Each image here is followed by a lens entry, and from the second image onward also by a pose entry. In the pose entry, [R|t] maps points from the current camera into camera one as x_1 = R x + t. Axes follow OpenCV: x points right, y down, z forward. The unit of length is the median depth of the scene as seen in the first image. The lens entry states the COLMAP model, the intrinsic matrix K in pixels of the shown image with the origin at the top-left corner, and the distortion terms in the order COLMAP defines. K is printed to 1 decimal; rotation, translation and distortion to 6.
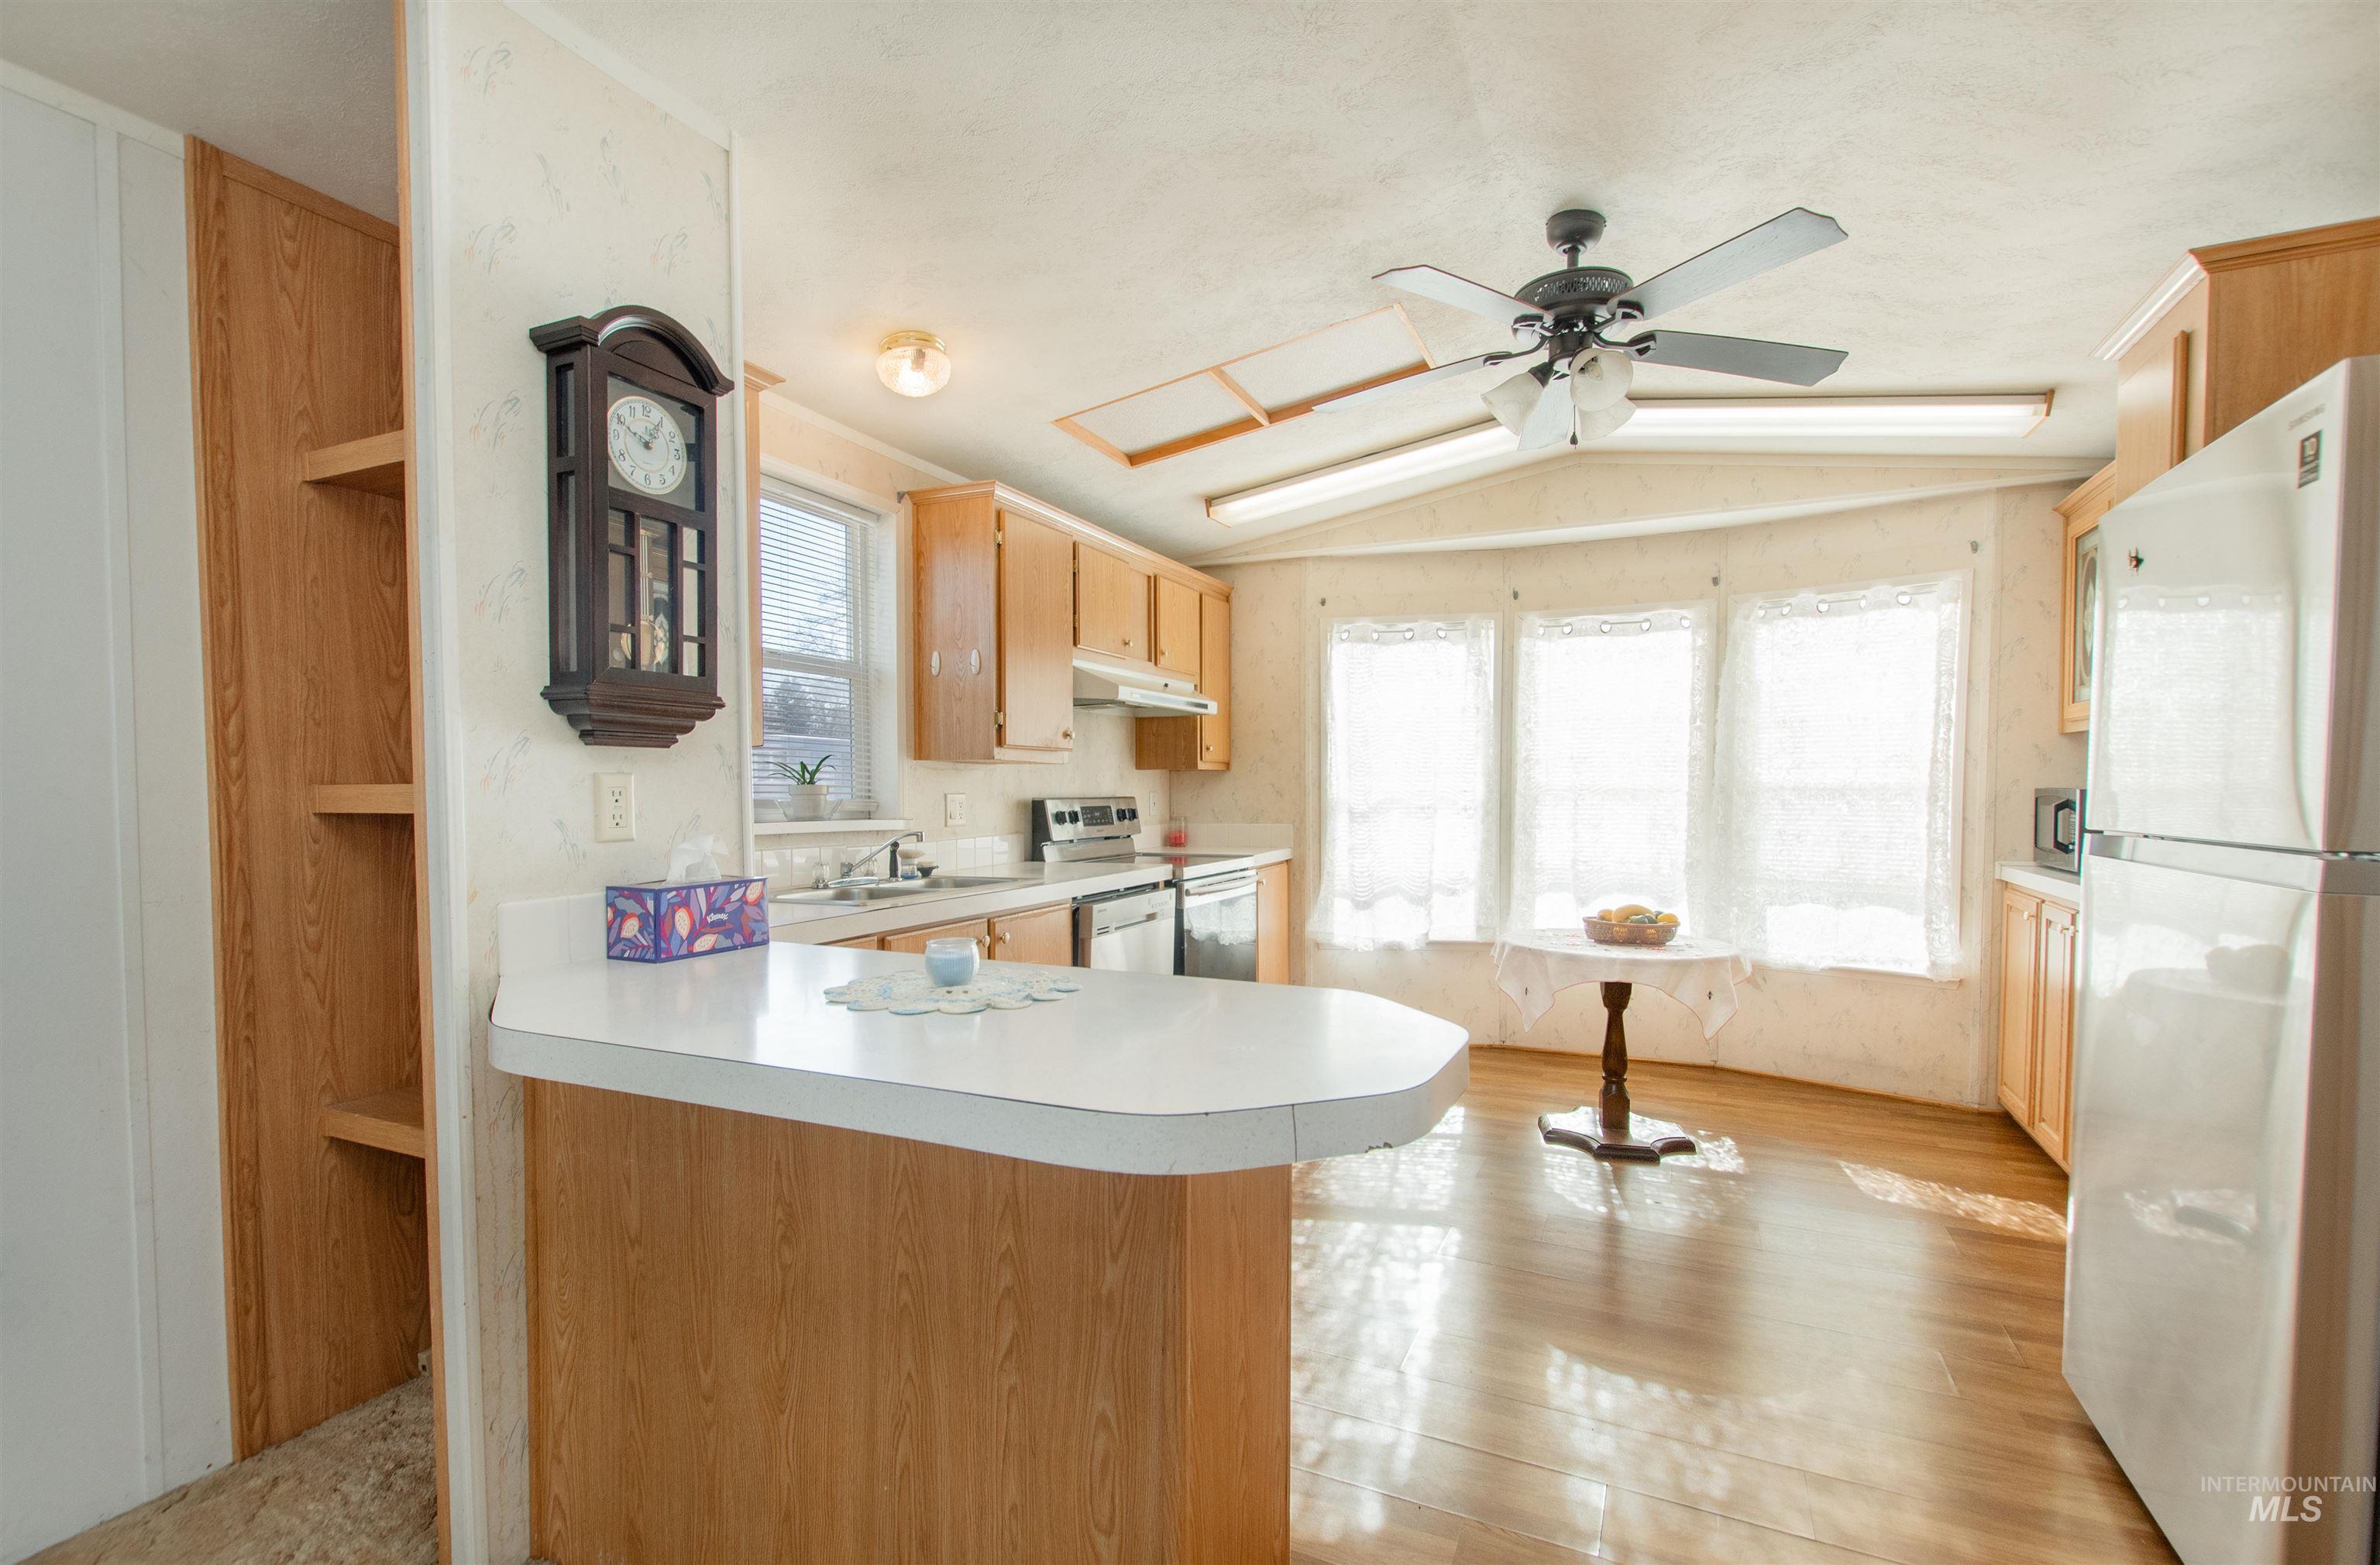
lens RADIAL K [[1058.0, 0, 1181.8], [0, 1058.0, 817.0], [0, 0, 1]] dist [0.008008, -0.003677]
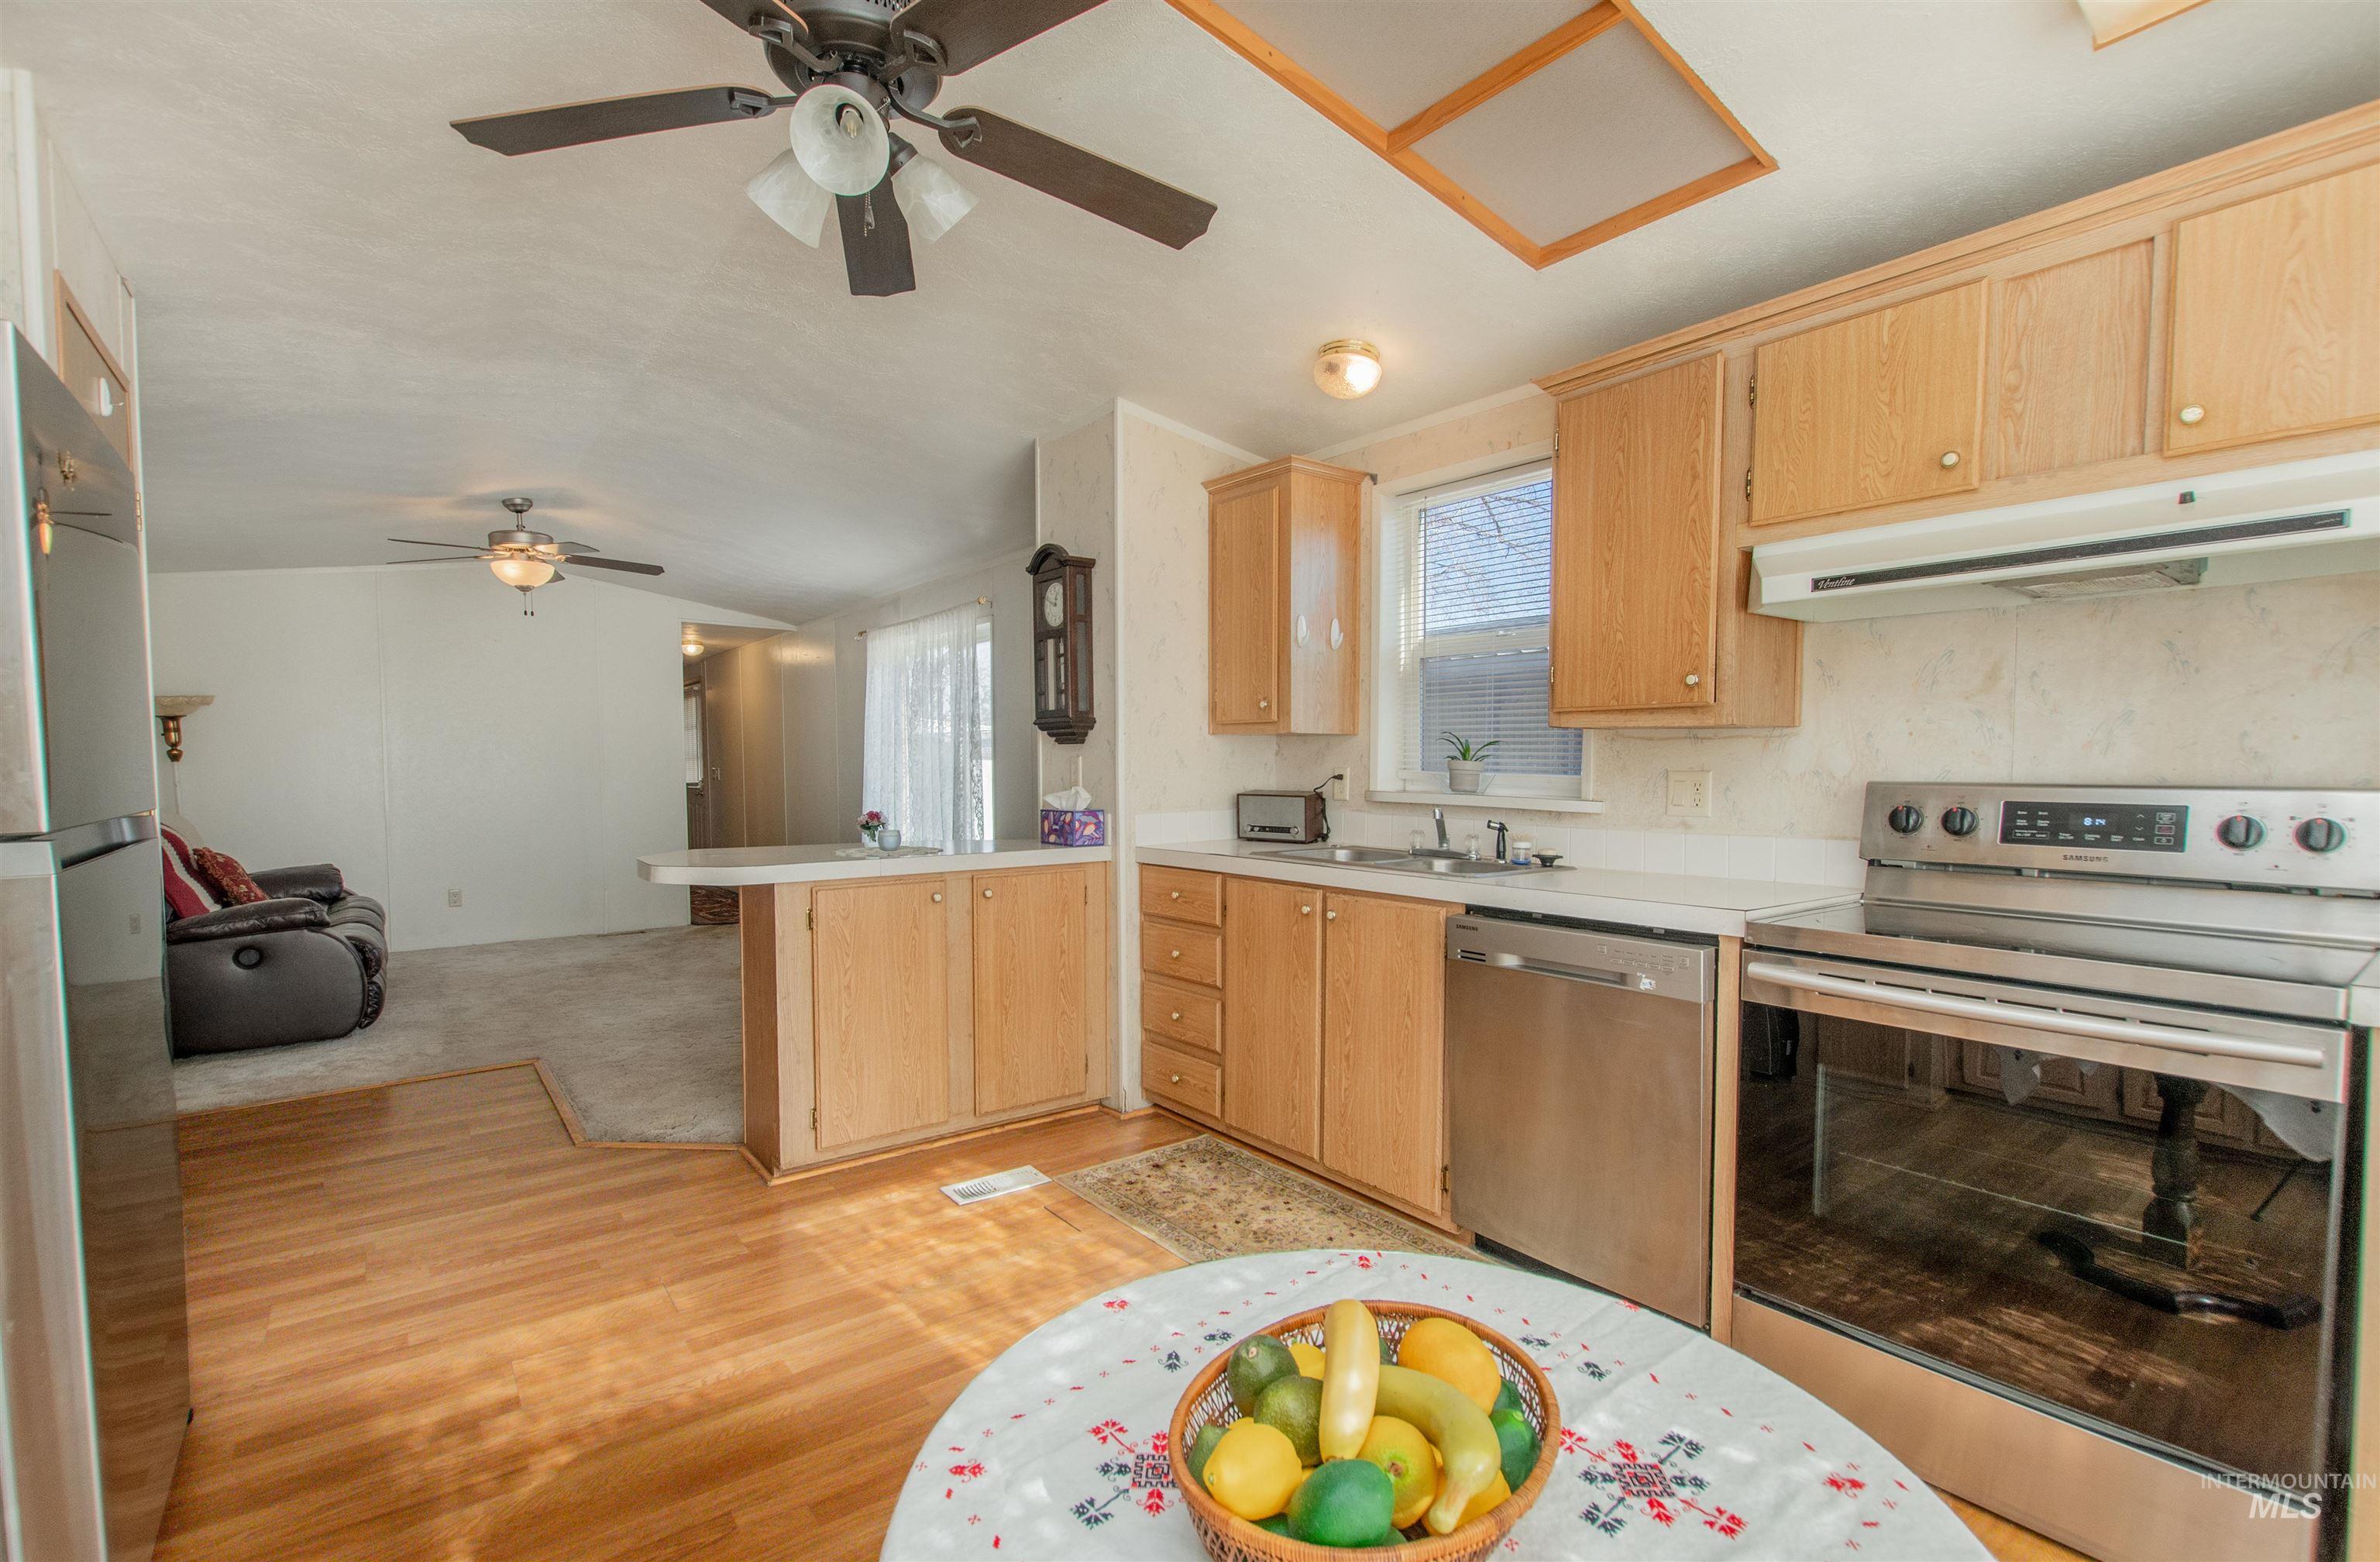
lens RADIAL K [[1058.1, 0, 1181.5], [0, 1058.1, 814.9], [0, 0, 1]] dist [0.008008, -0.003677]
pose [[-0.459471, 0.045788, -0.887012, 0.550756], [-0.022775, 0.997735, 0.063301, -0.027799], [0.887901, 0.049287, -0.457387, 0.940923]]
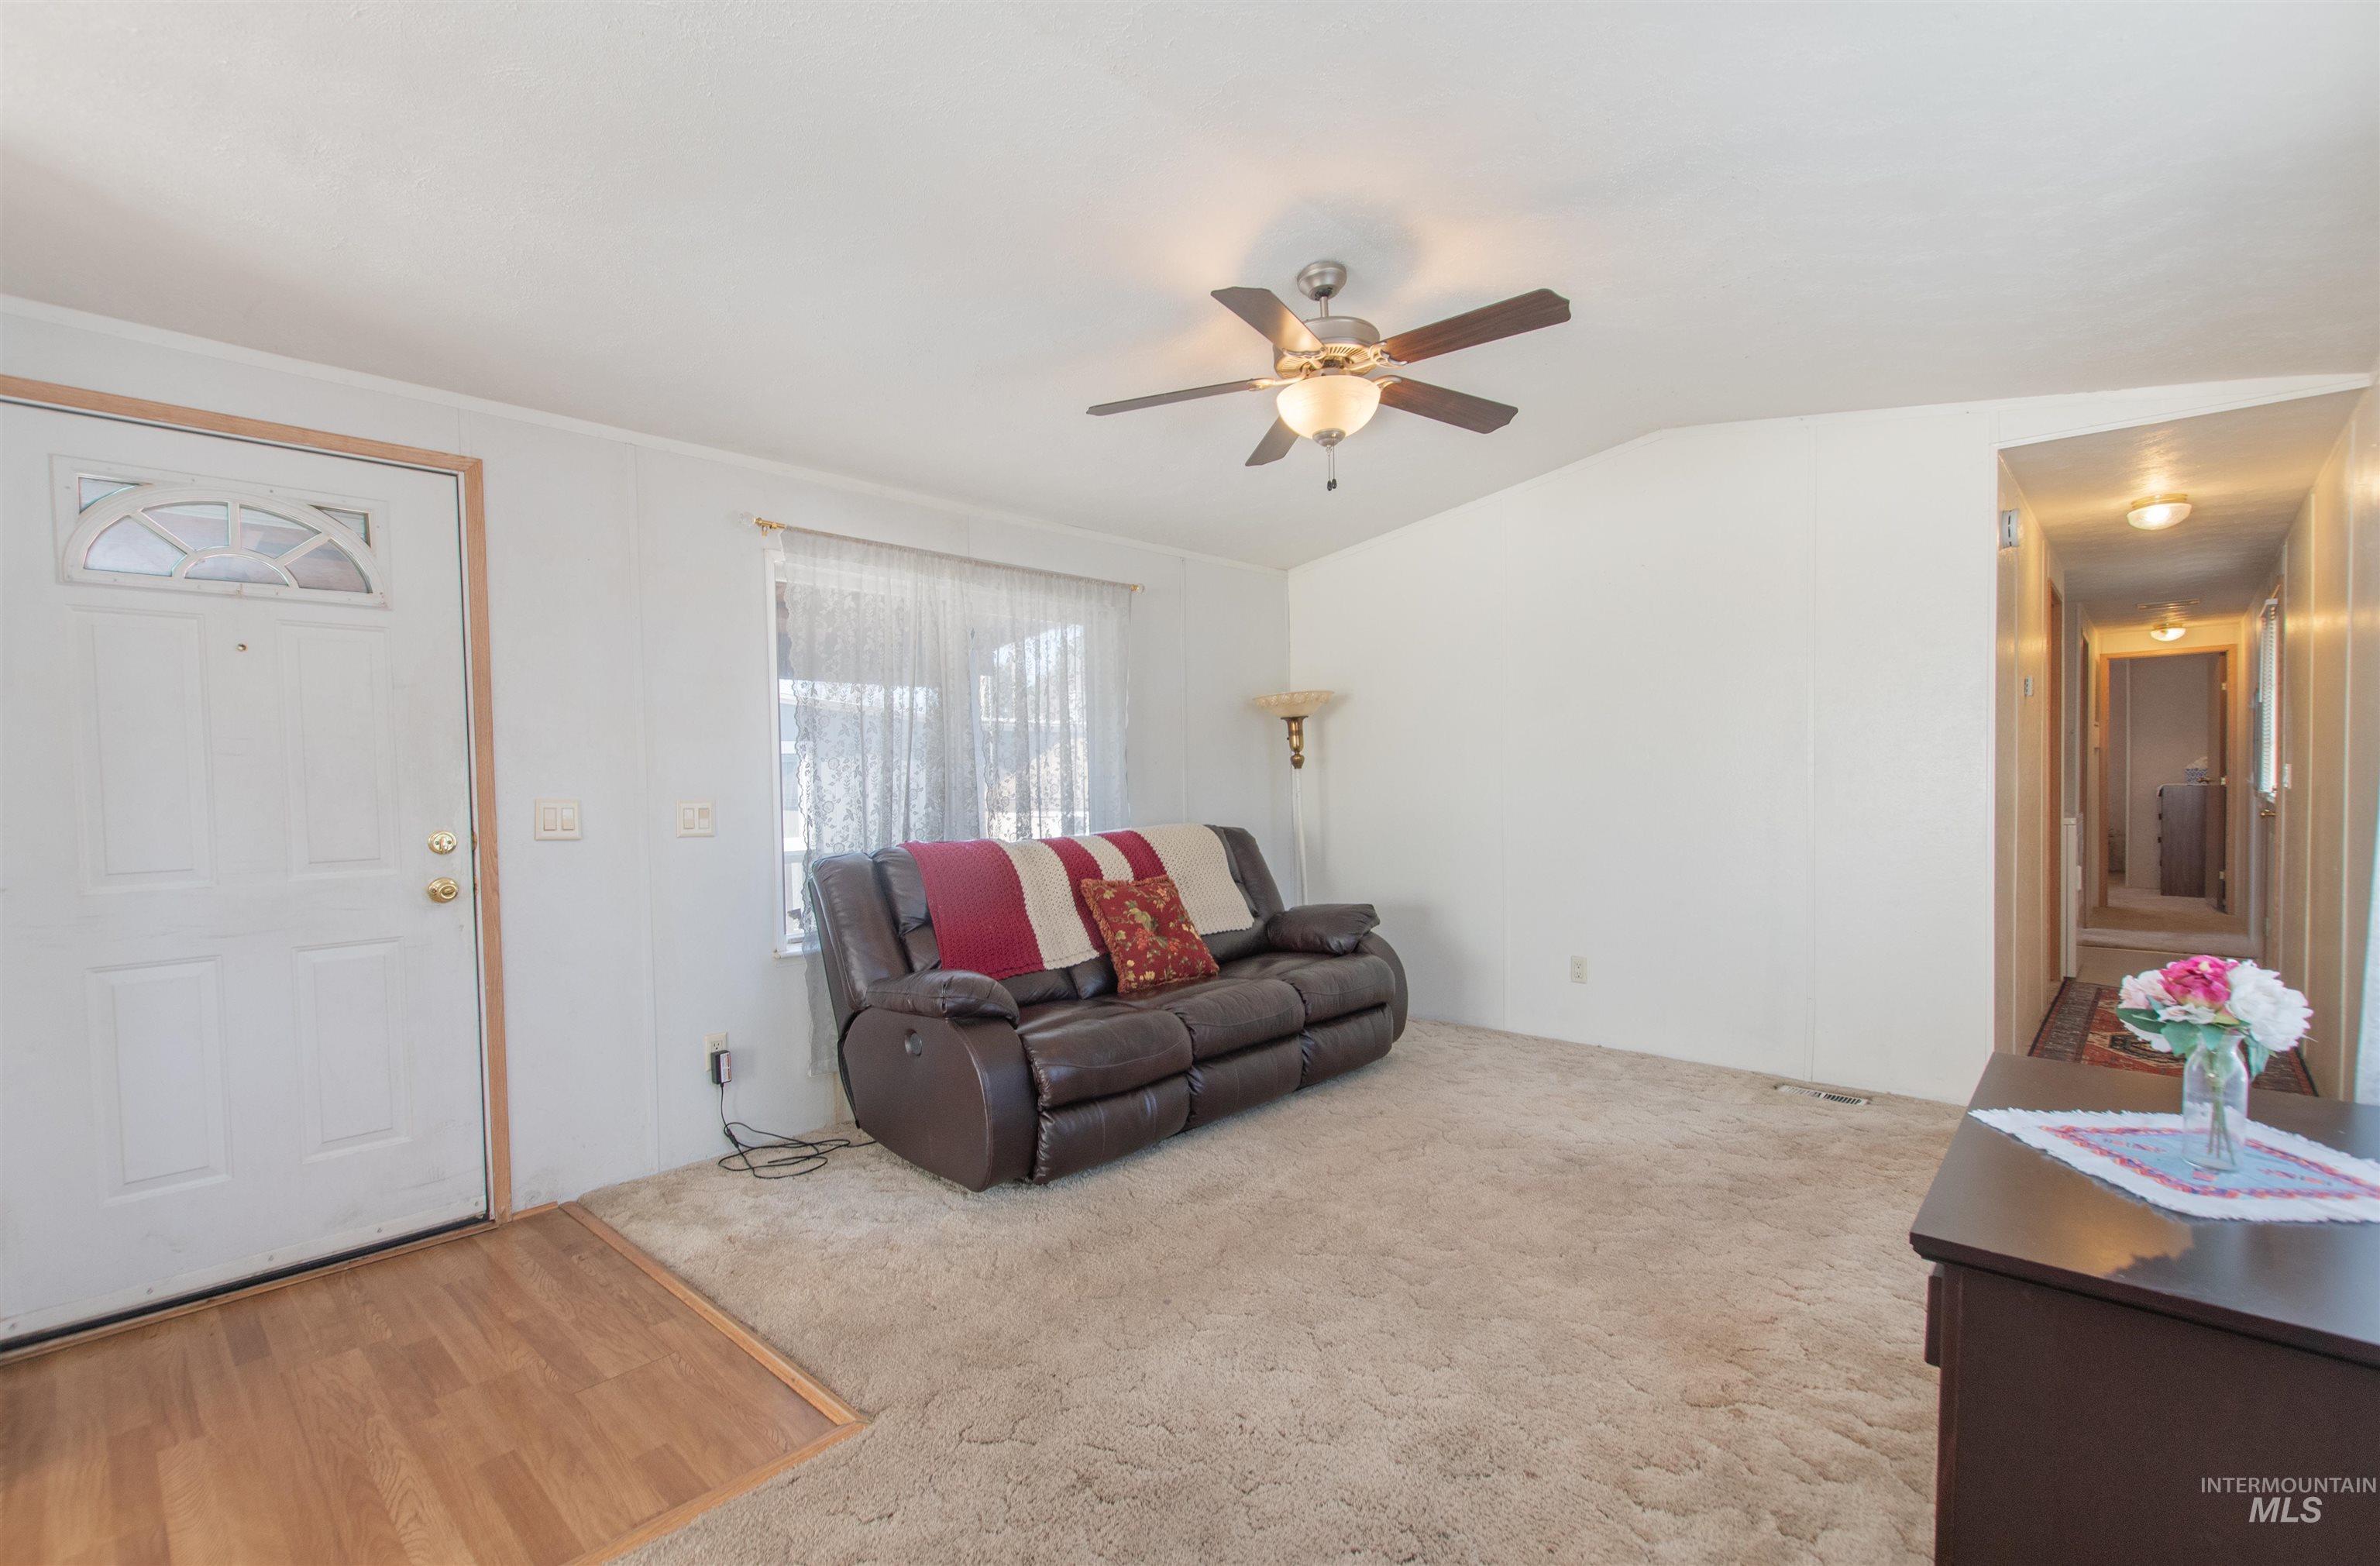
lens RADIAL K [[1058.1, 0, 1187.5], [0, 1058.1, 815.4], [0, 0, 1]] dist [0.008008, -0.003677]
pose [[-0.953787, 0.004576, 0.300450, -0.374674], [0.026475, 0.997275, 0.068855, -0.012032], [-0.299316, 0.073627, -0.951309, 0.301111]]
